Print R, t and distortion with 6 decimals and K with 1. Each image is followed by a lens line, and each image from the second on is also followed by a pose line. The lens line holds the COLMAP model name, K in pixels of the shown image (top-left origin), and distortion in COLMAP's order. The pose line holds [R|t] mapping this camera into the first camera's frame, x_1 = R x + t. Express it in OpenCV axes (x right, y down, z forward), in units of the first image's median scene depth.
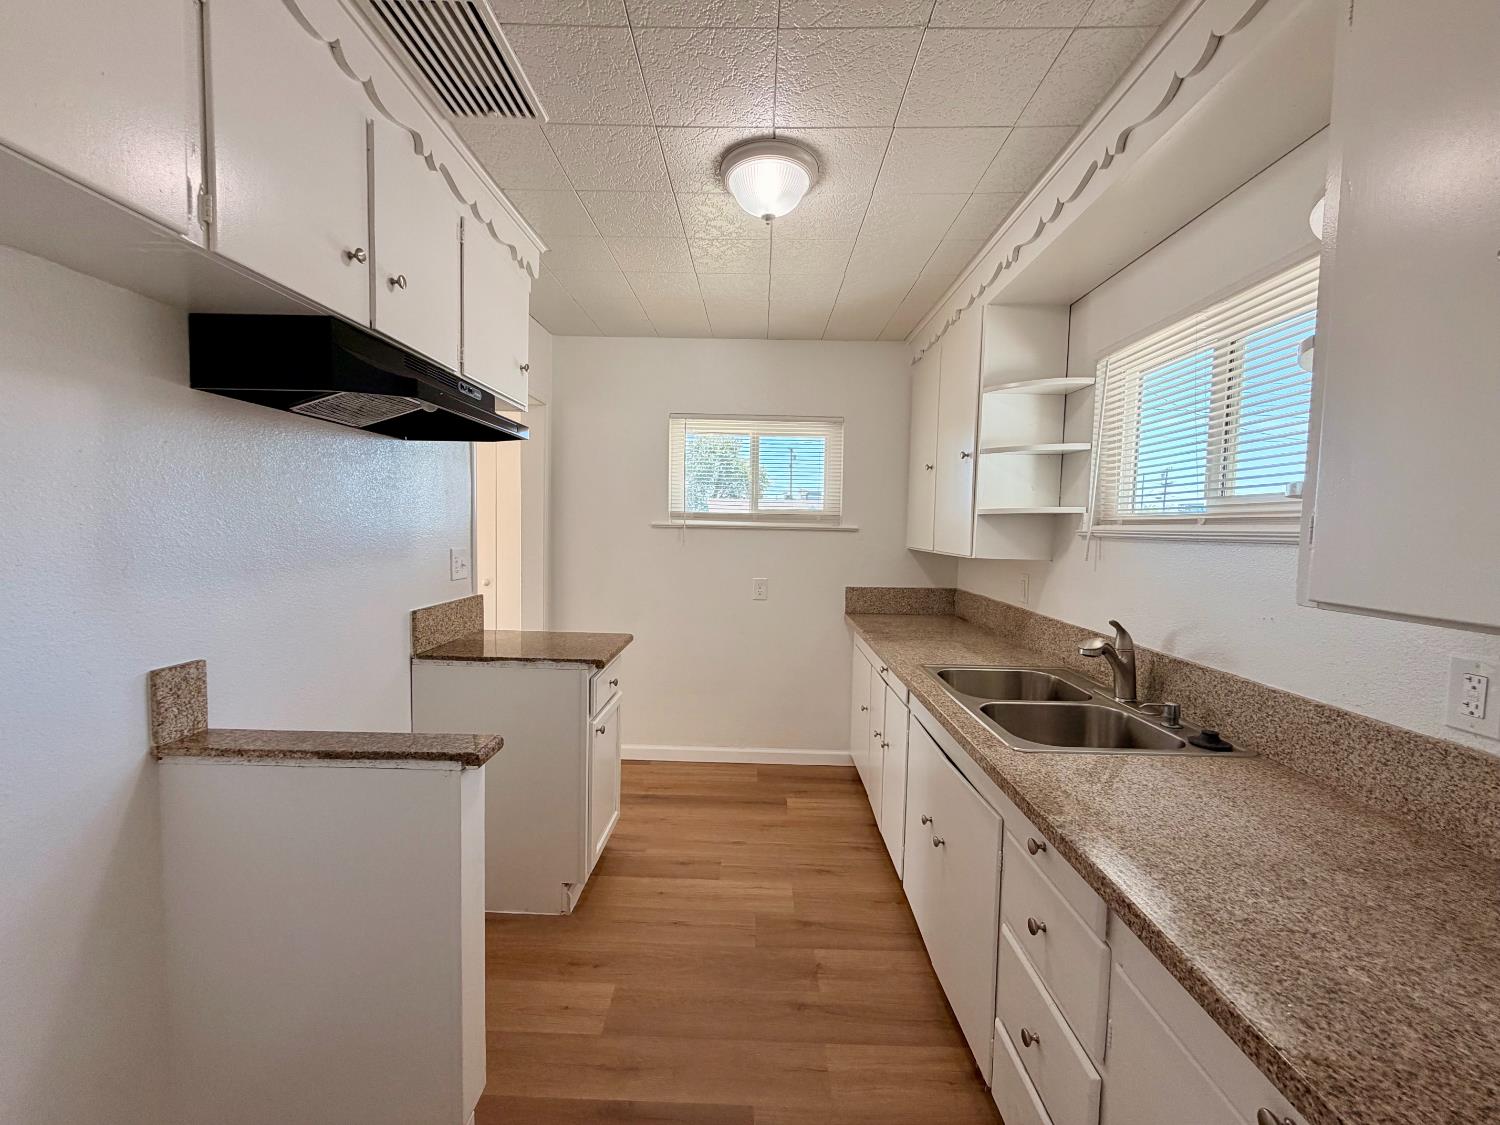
lens RADIAL K [[594.2, 0, 744.0], [0, 594.2, 561.8], [0, 0, 1]] dist [-0.001334, 0.000098]
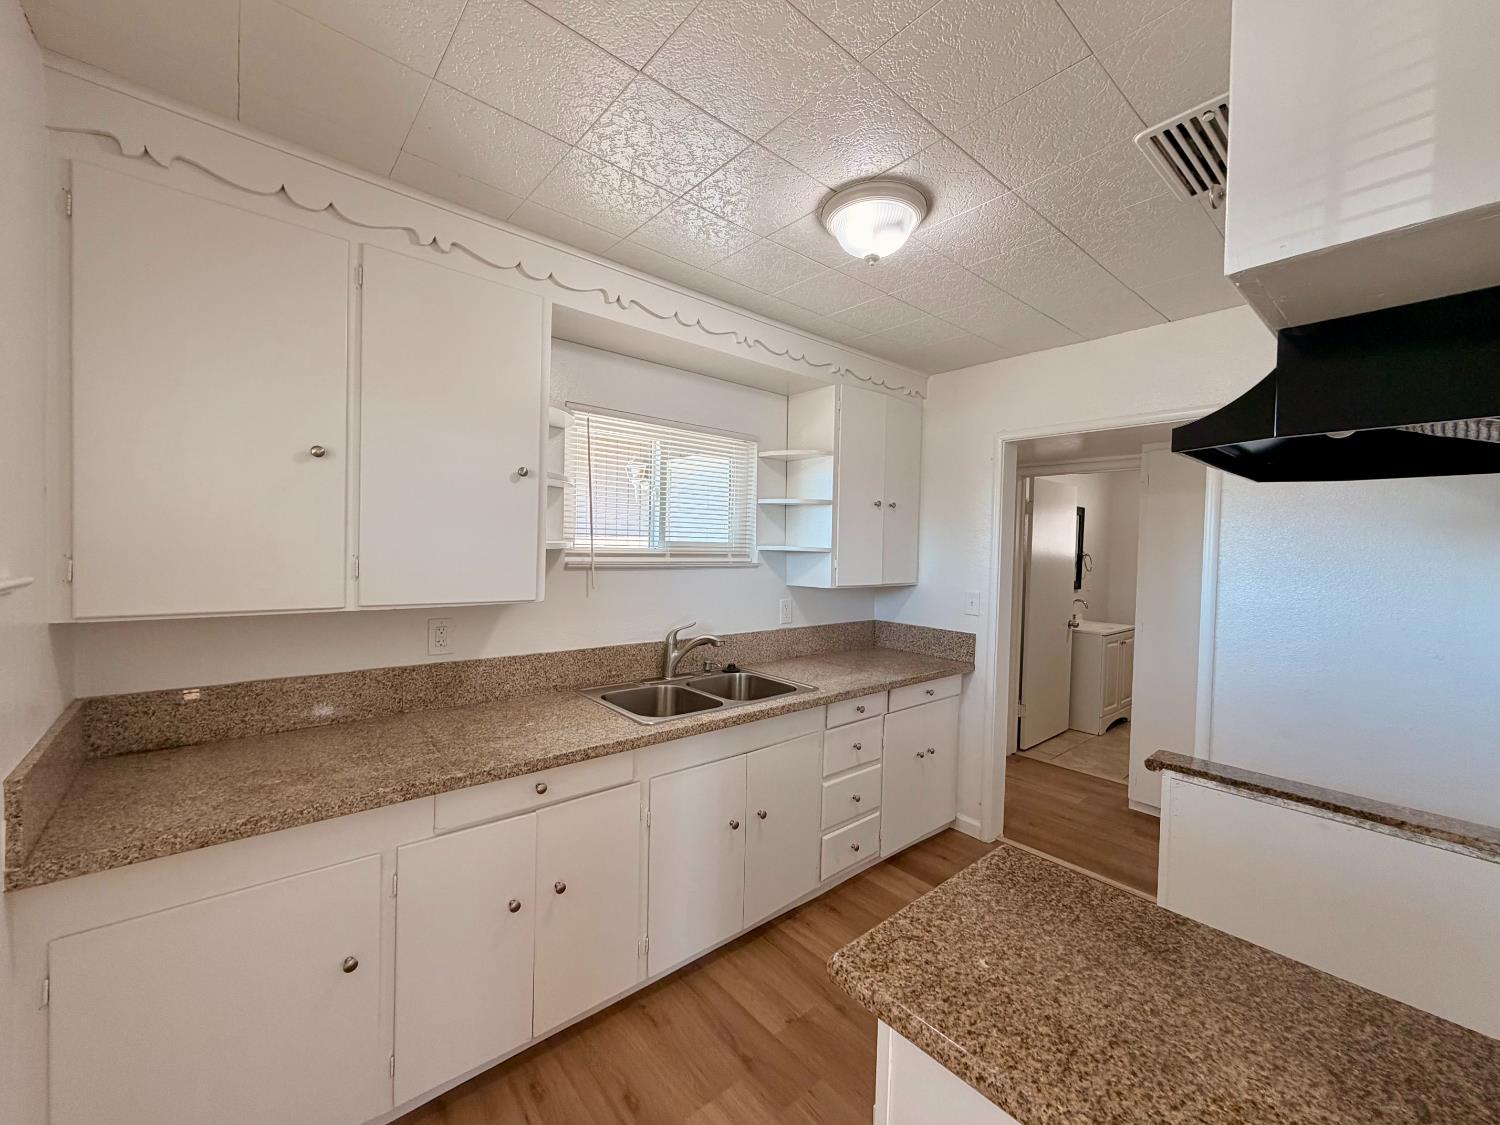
lens RADIAL K [[596.6, 0, 750.0], [0, 596.6, 562.5], [0, 0, 1]] dist [0.001326, 0.000047]
pose [[-0.672815, -0.056713, 0.737634, -0.560583], [0.008177, 0.996426, 0.084068, -0.172936], [-0.739765, 0.062594, -0.669947, 1.812263]]
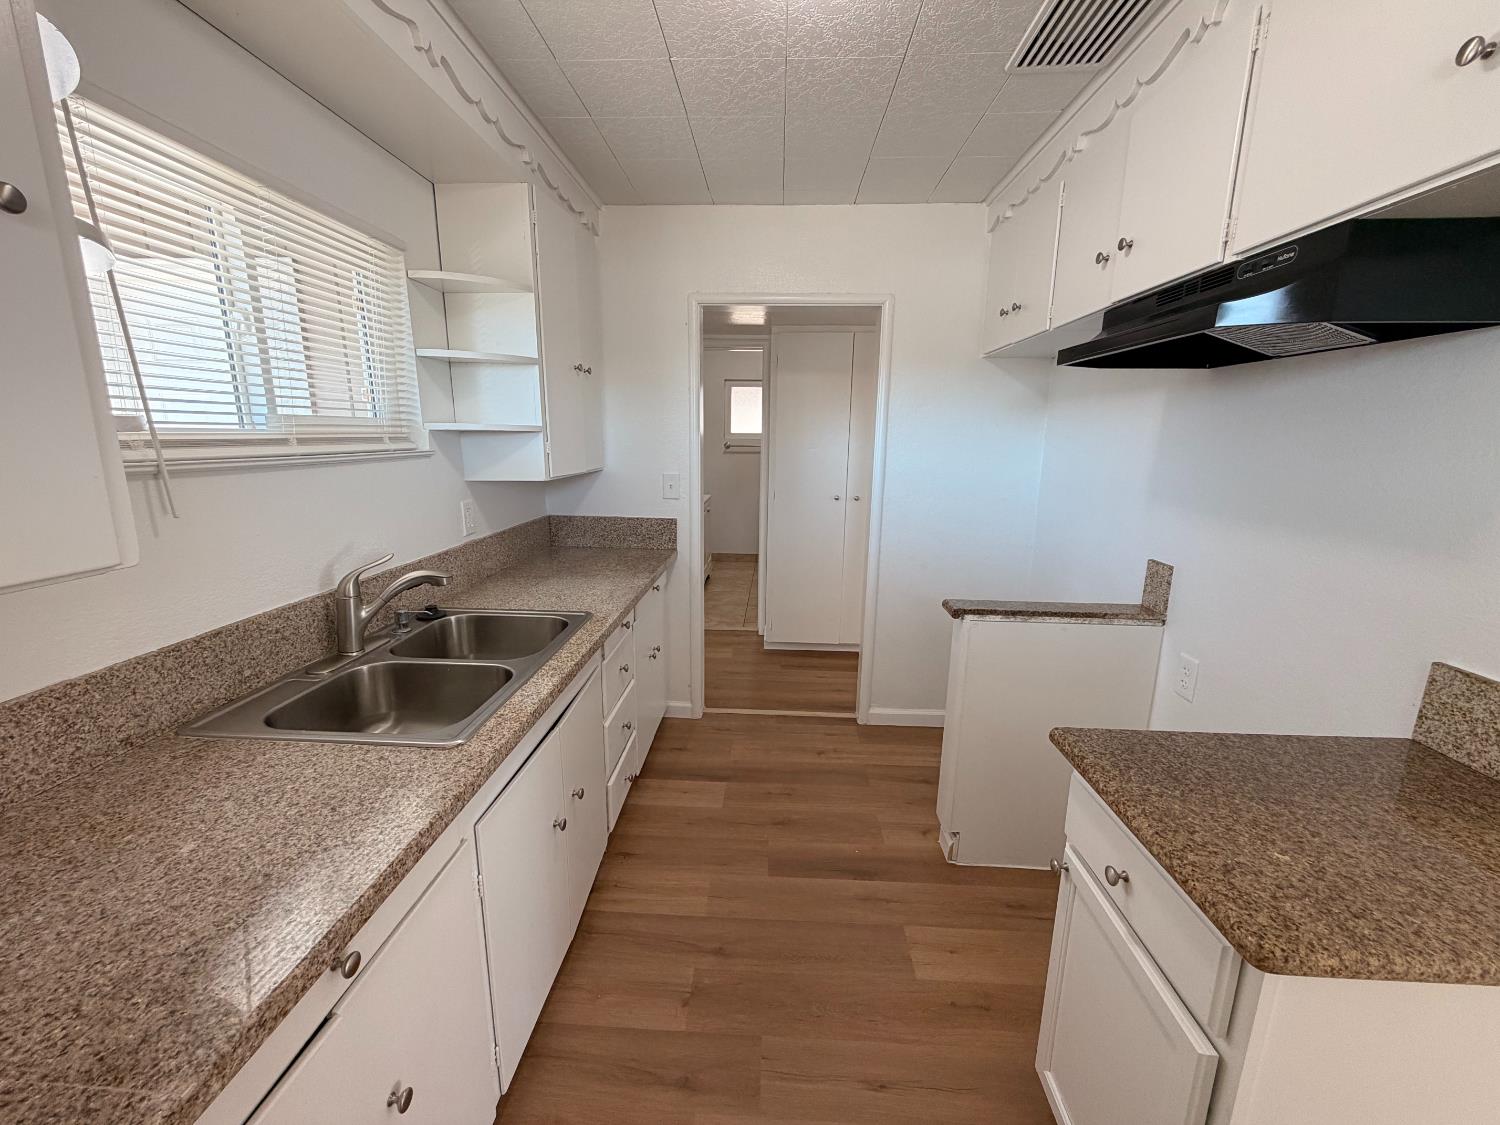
lens RADIAL K [[594.2, 0, 744.0], [0, 594.2, 561.8], [0, 0, 1]] dist [-0.001334, 0.000098]
pose [[-0.999043, -0.037931, 0.021795, 0.056408], [-0.030638, 0.962288, 0.270300, -0.146232], [-0.031225, 0.269374, -0.962529, 1.772322]]
